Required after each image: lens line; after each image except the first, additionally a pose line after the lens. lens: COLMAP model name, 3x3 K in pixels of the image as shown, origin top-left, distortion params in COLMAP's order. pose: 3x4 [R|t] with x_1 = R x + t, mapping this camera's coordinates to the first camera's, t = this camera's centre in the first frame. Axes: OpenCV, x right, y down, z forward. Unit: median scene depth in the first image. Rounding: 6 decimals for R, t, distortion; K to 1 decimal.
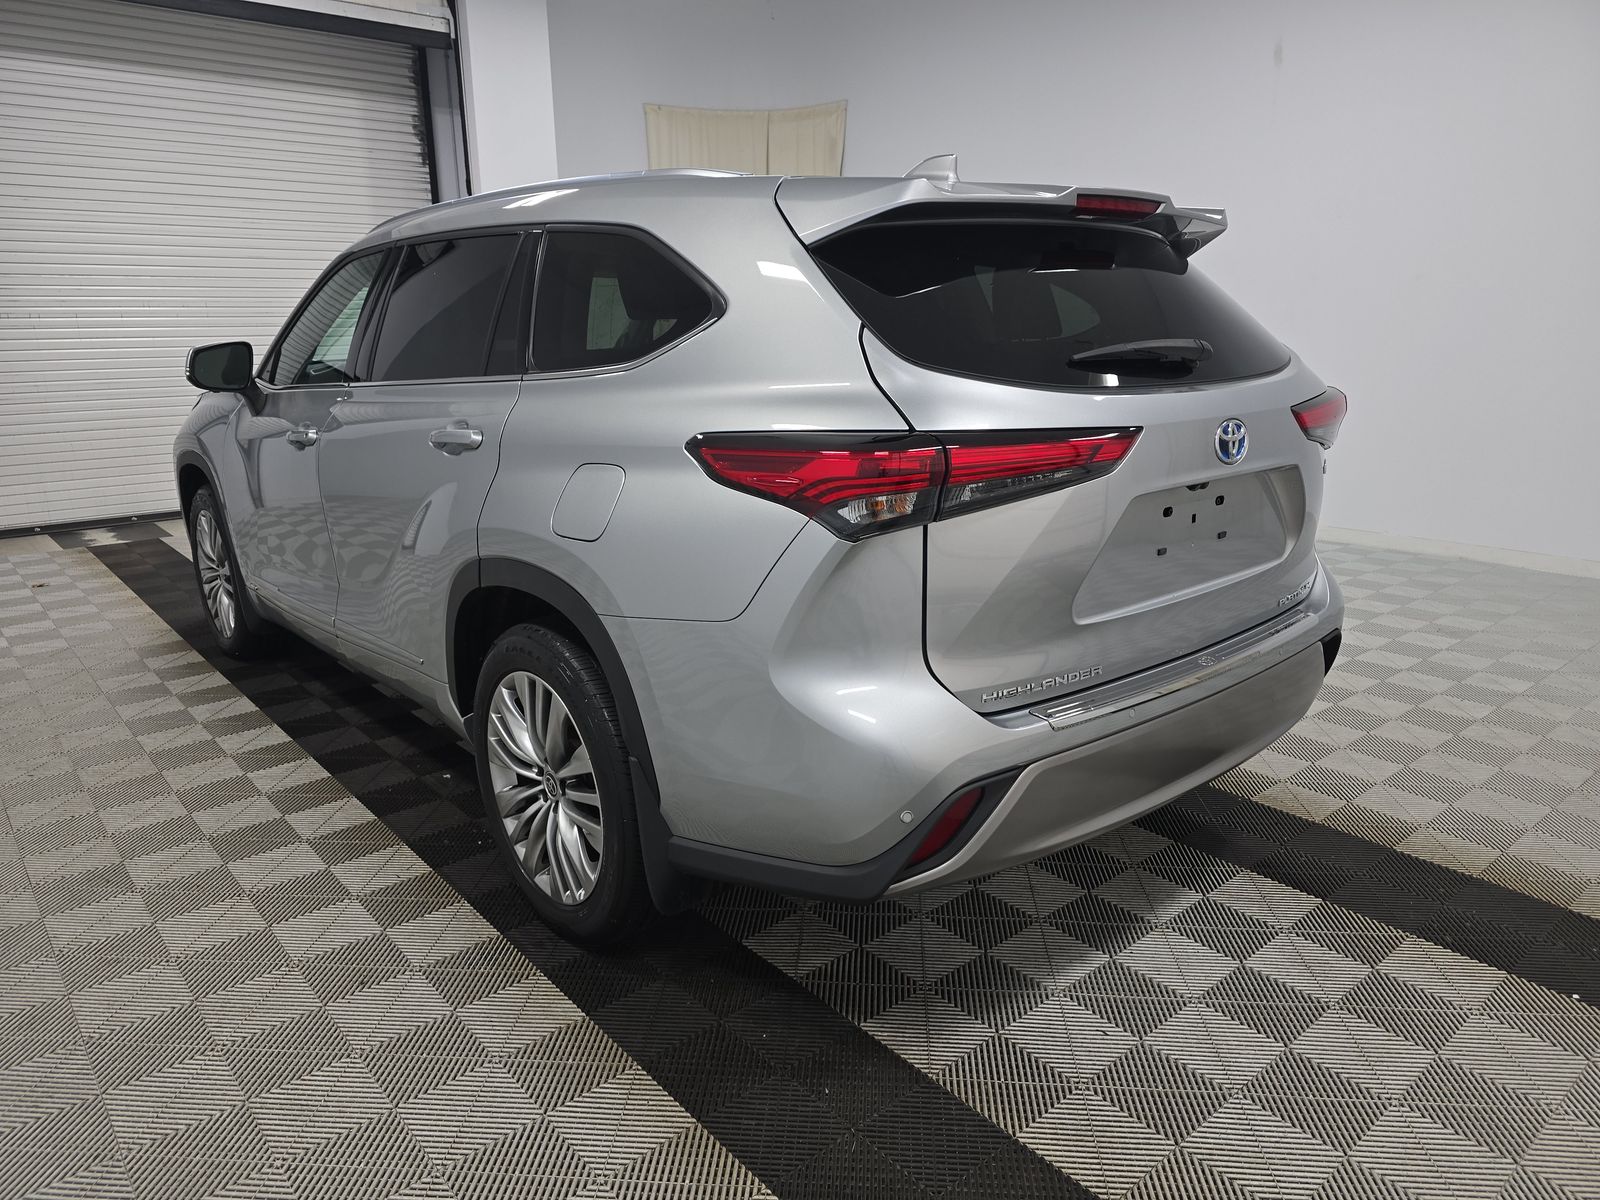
lens RADIAL K [[1082.2, 0, 800.0], [0, 1082.2, 600.0], [0, 0, 1]] dist [0.014472, 0.001113]
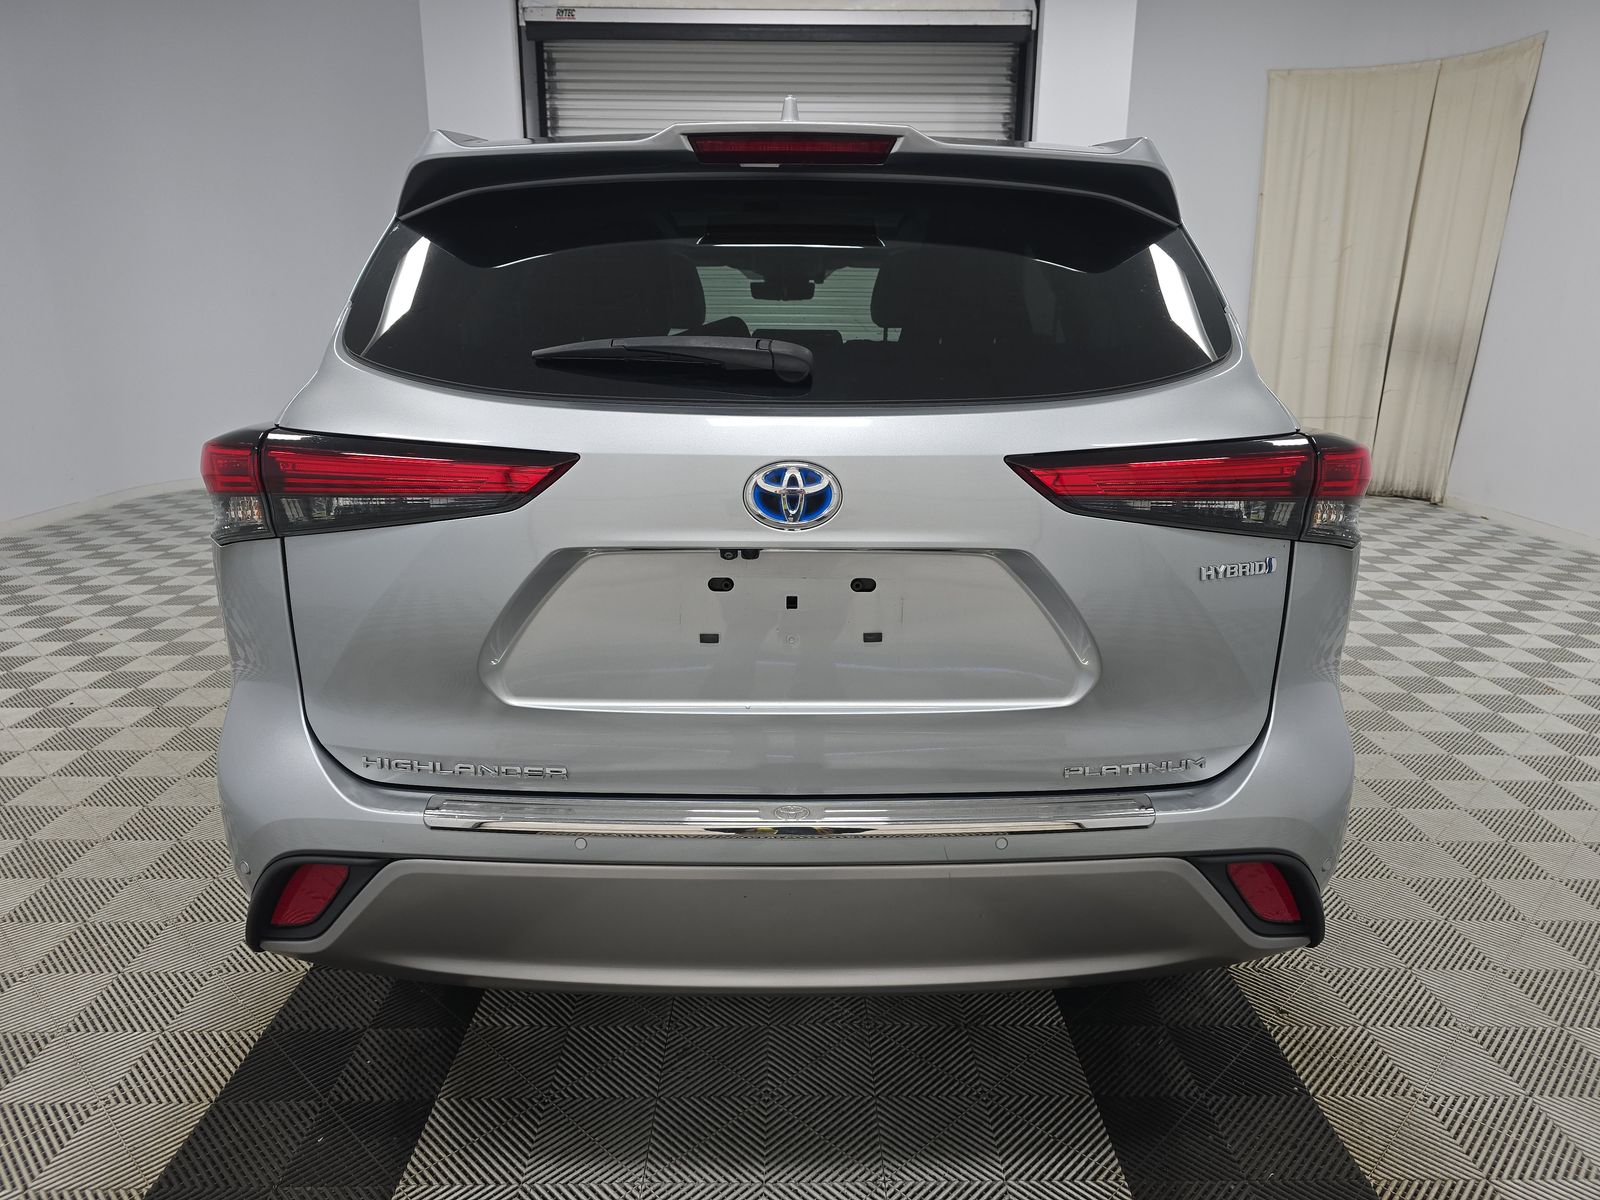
lens RADIAL K [[1073.2, 0, 713.5], [0, 1073.2, 595.5], [0, 0, 1]] dist [0.022761, -0.017245]
pose [[0.758307, 0.177808, -0.627180, 0.325276], [-0.178952, 0.981902, 0.062007, -0.049062], [0.626855, 0.065215, 0.776402, 0.195296]]
